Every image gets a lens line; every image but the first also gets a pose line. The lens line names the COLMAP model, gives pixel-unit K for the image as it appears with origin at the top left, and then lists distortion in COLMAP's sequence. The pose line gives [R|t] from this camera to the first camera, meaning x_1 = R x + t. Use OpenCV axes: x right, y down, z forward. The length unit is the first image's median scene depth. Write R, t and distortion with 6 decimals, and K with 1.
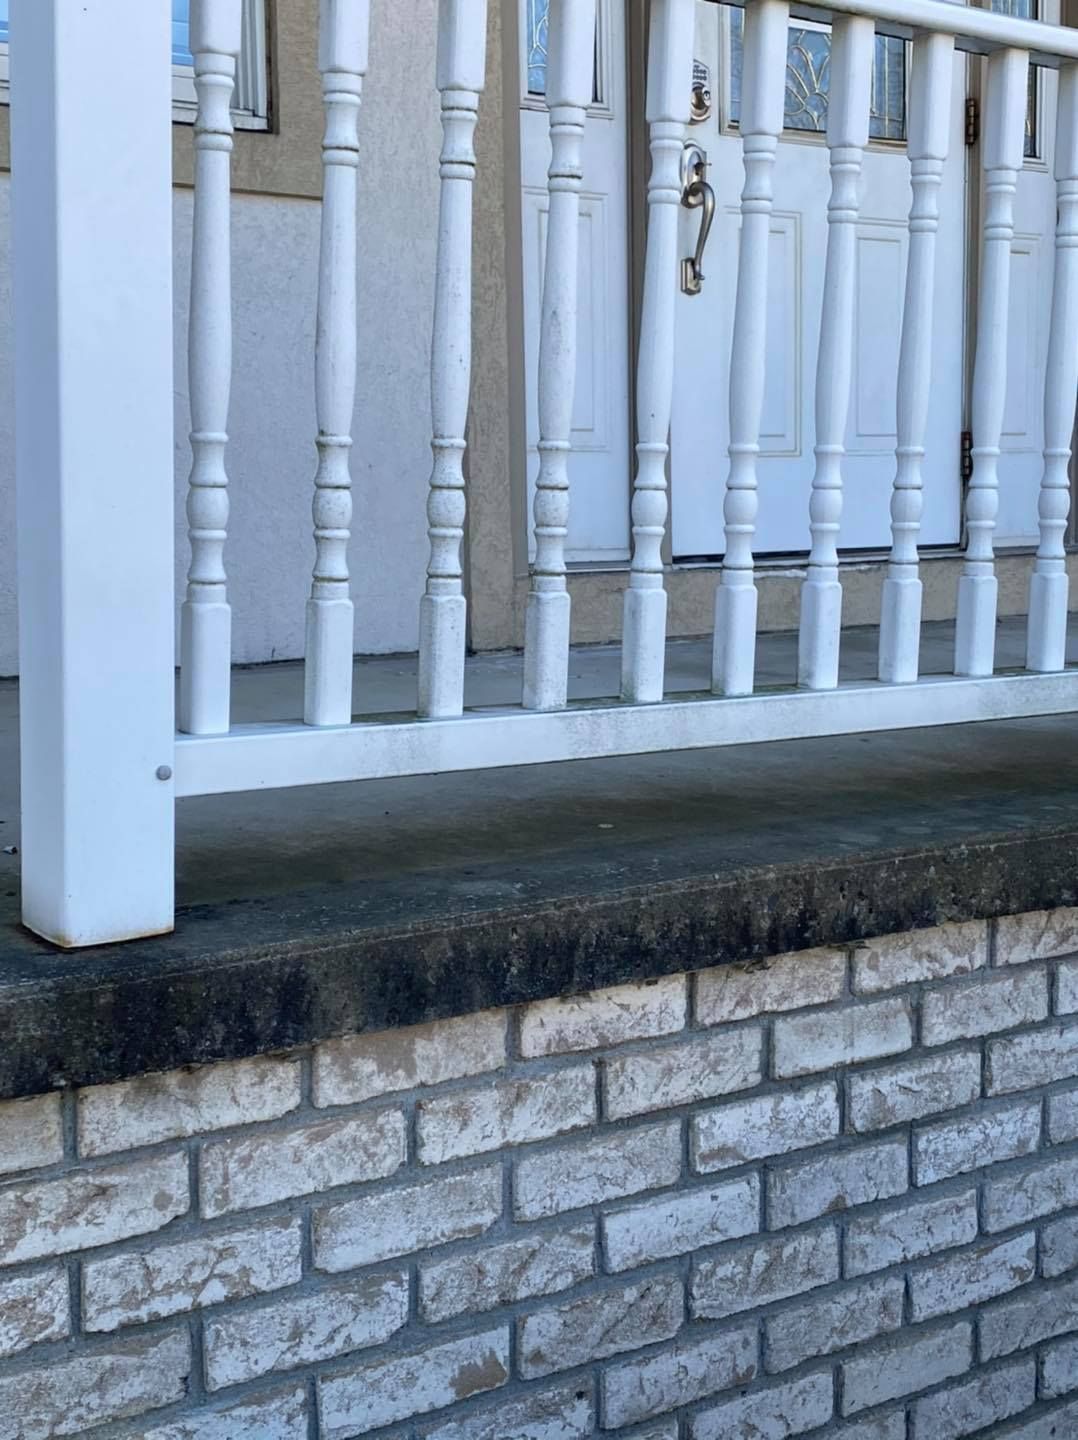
lens RADIAL K [[1940.2, 0, 492.8], [0, 1940.2, 721.6], [0, 0, 1]] dist [0.087657, 0.000000]
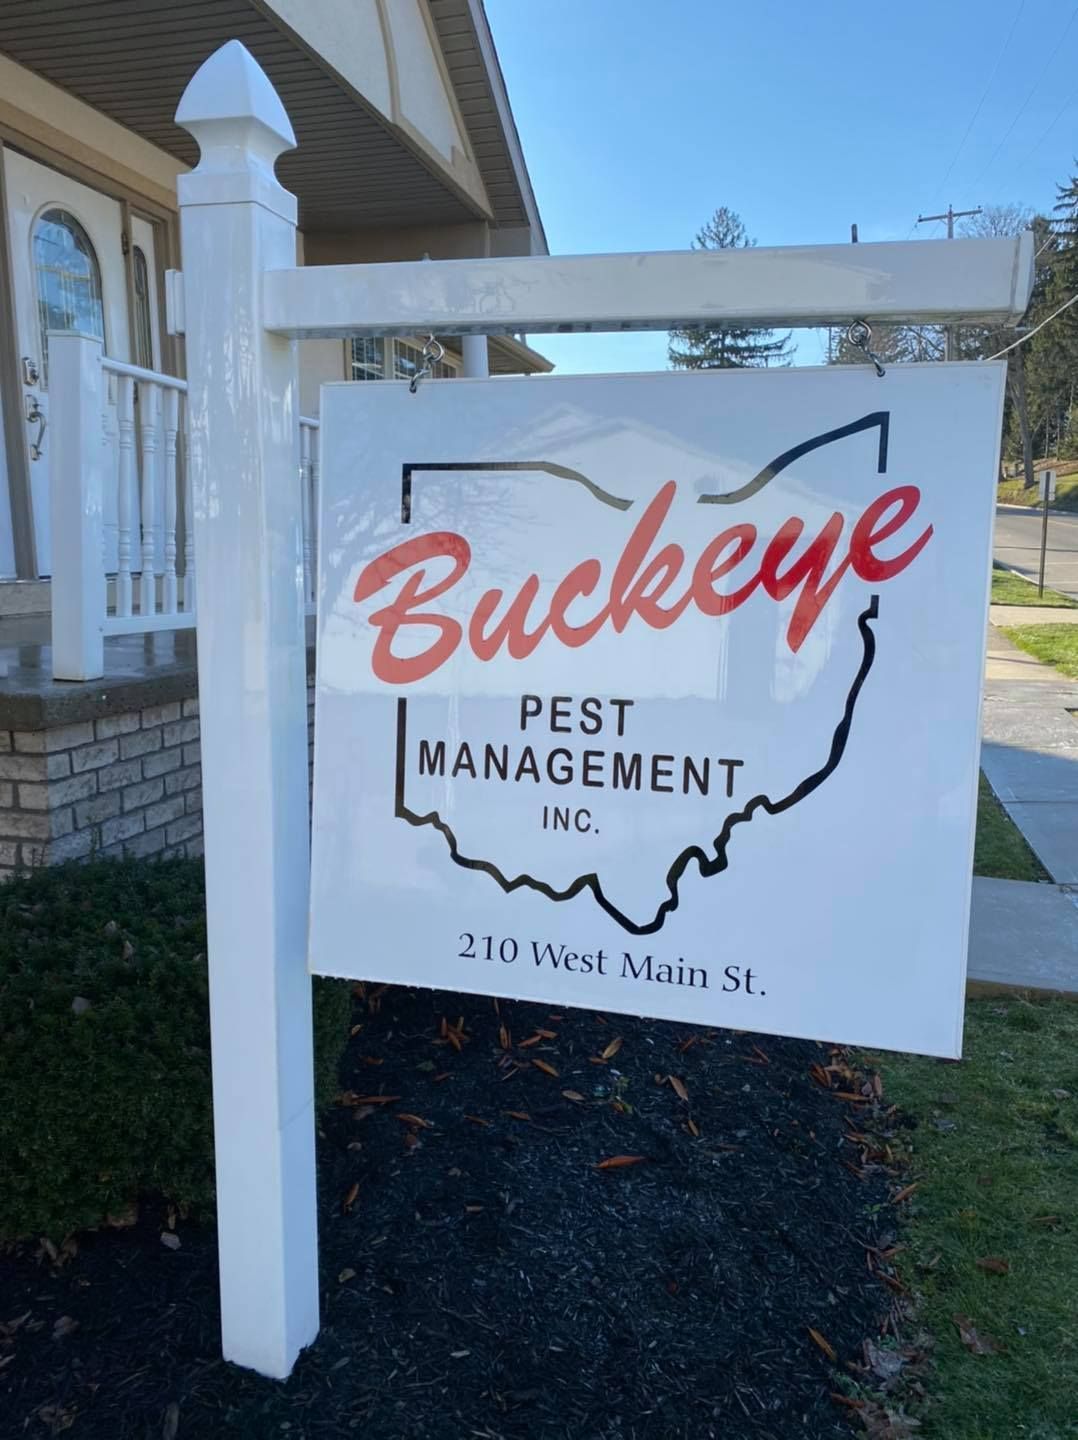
lens RADIAL K [[1118.9, 0, 527.5], [0, 1118.9, 722.0], [0, 0, 1]] dist [0.069789, -0.005598]
pose [[0.753962, -0.089476, 0.650796, -0.811413], [0.069597, 0.995985, 0.056306, 0.115379], [-0.653221, 0.002841, 0.757162, -0.868345]]
